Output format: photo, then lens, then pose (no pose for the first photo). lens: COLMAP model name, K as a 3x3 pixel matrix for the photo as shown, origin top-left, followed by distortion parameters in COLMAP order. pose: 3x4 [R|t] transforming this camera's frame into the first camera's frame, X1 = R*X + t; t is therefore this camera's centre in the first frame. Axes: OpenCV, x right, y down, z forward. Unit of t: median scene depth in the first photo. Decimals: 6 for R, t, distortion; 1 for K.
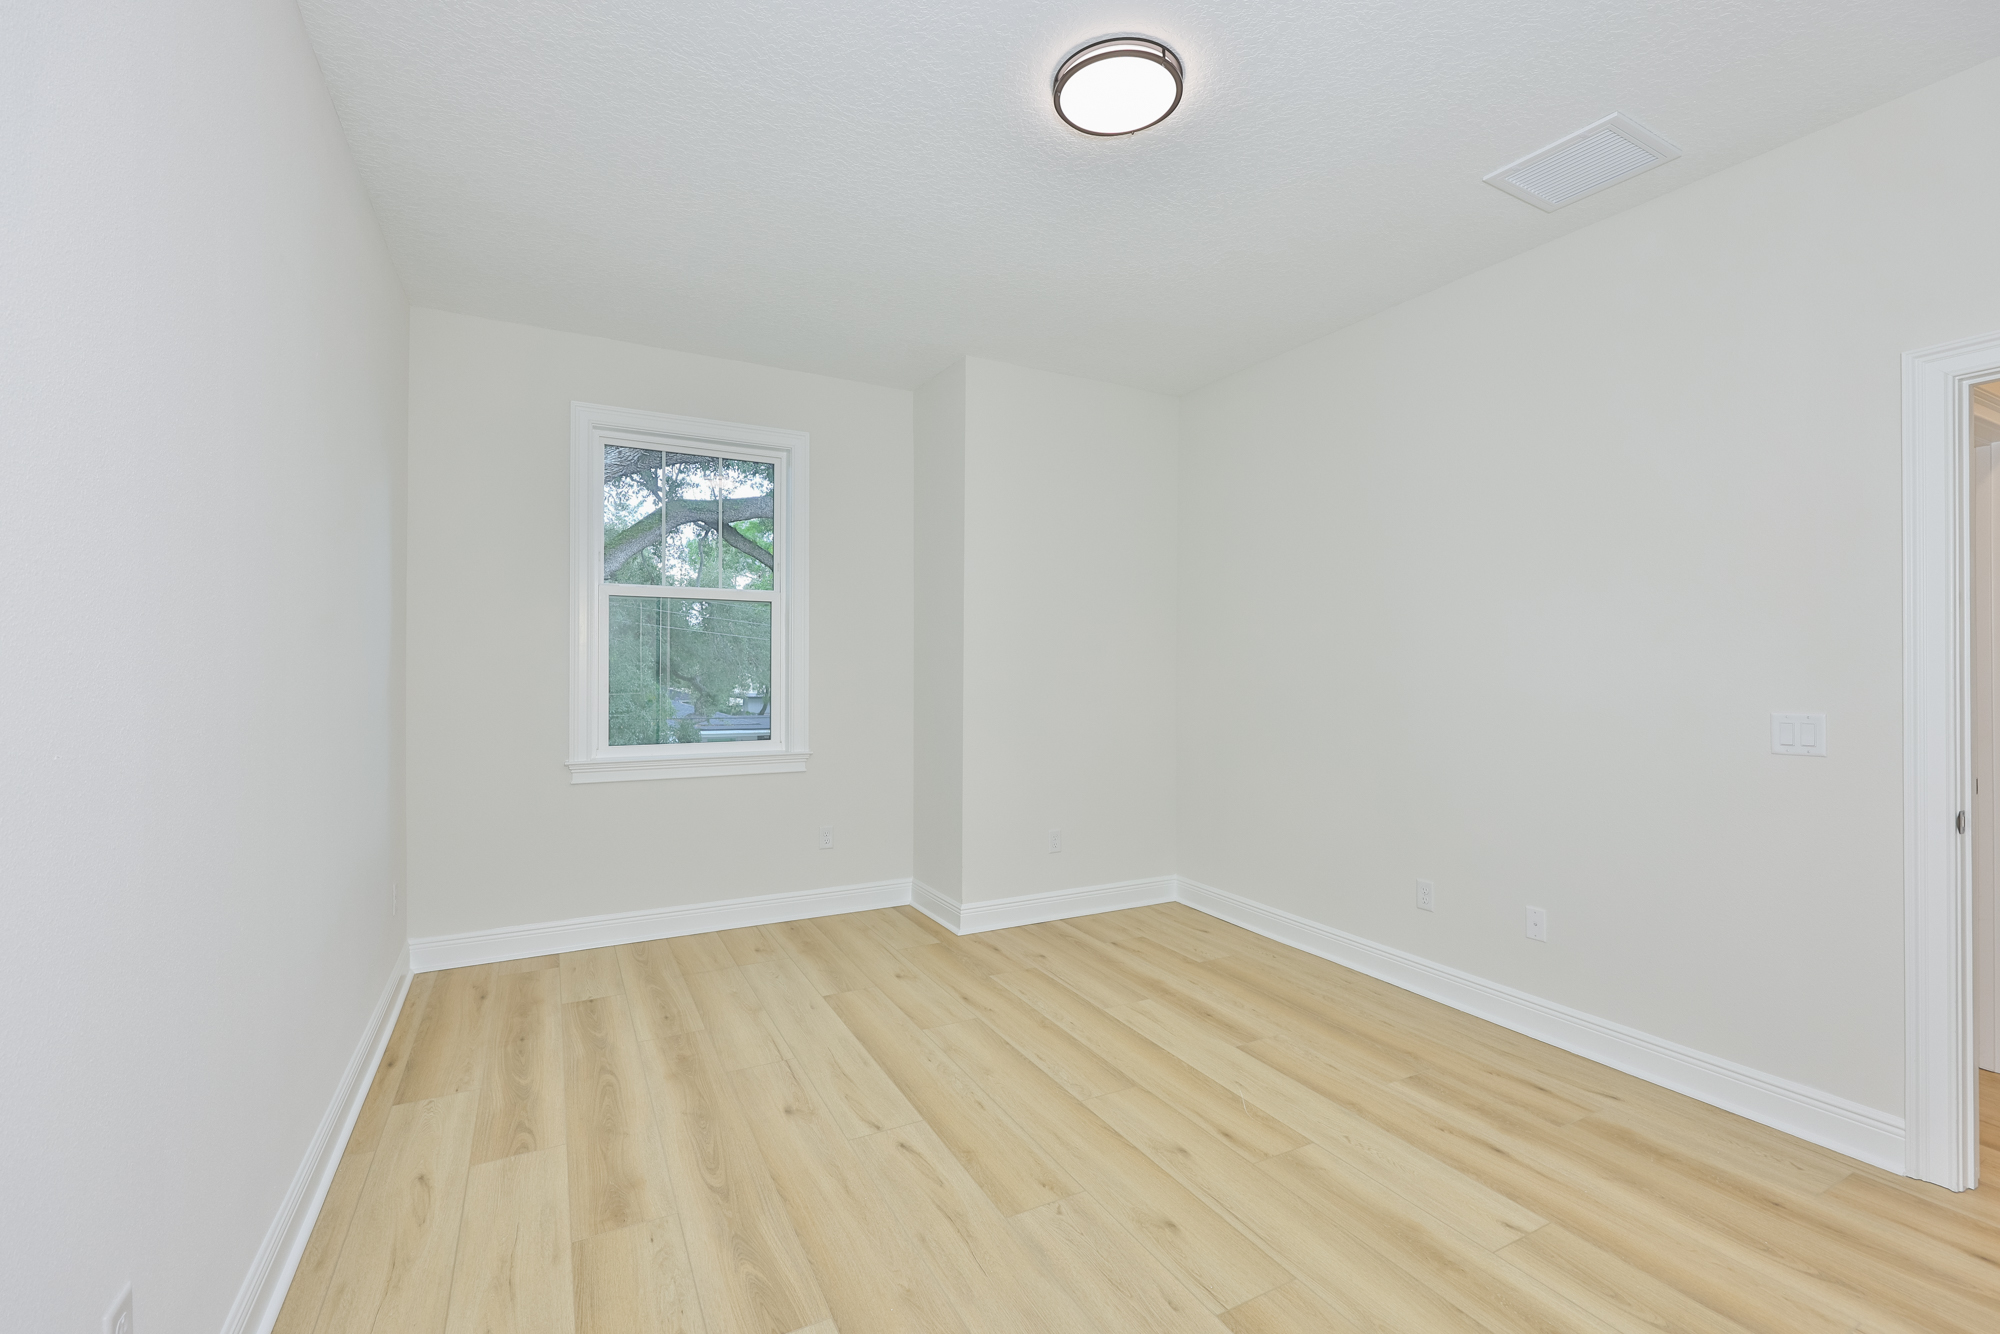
lens RADIAL K [[871.0, 0, 1001.7], [0, 871.0, 657.6], [0, 0, 1]] dist [-0.001691, 0.000063]
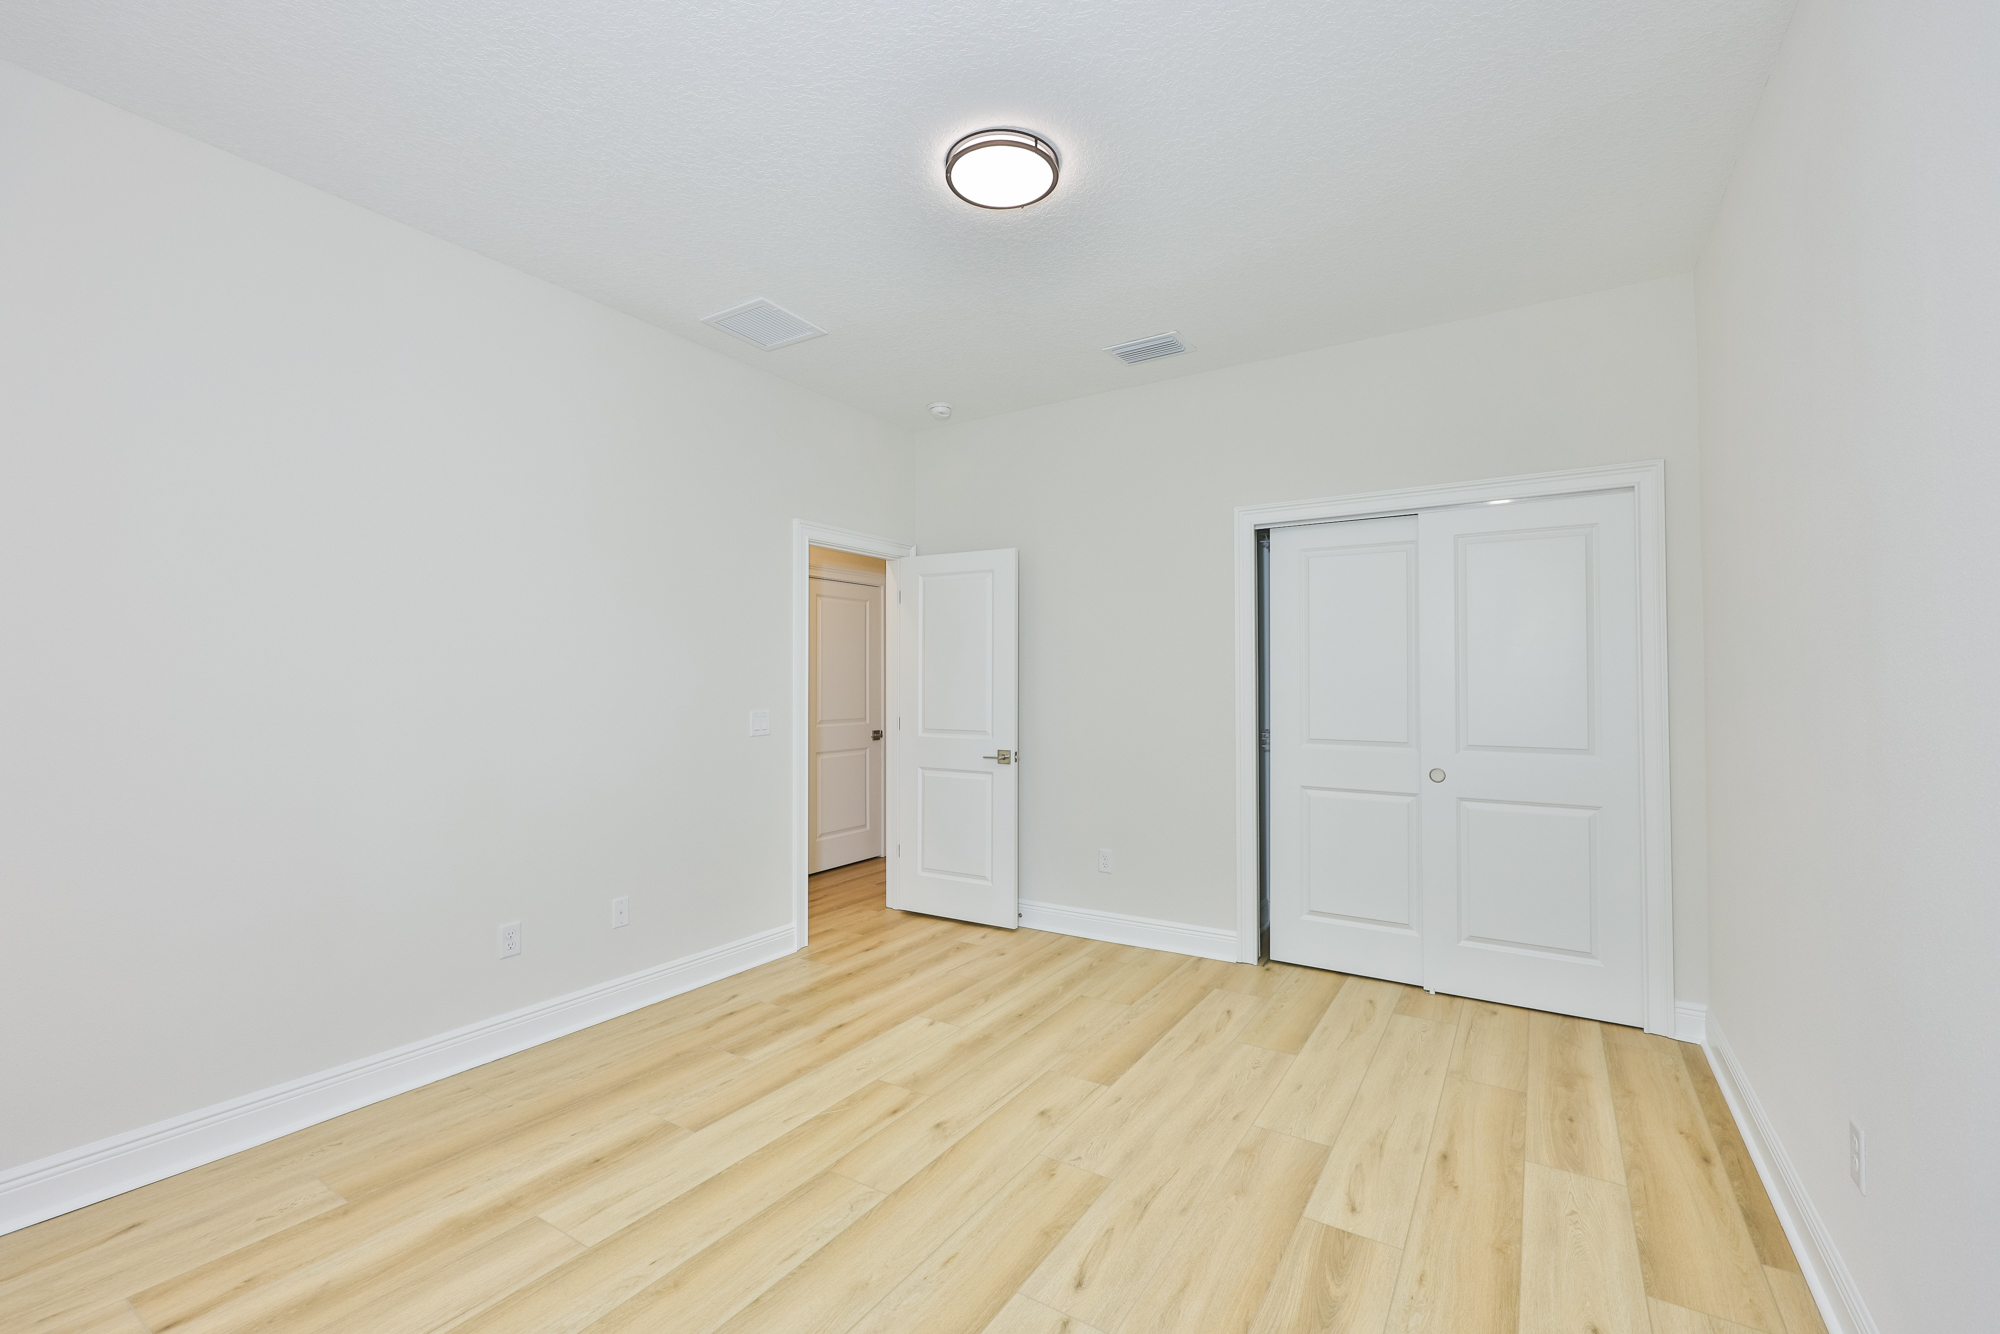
lens RADIAL K [[871.0, 0, 1001.7], [0, 871.0, 657.6], [0, 0, 1]] dist [-0.001691, 0.000063]
pose [[-0.508523, 0.025912, 0.860658, -0.792465], [-0.007657, 0.999371, -0.034612, 0.017783], [-0.861014, -0.024191, -0.508005, 1.510062]]
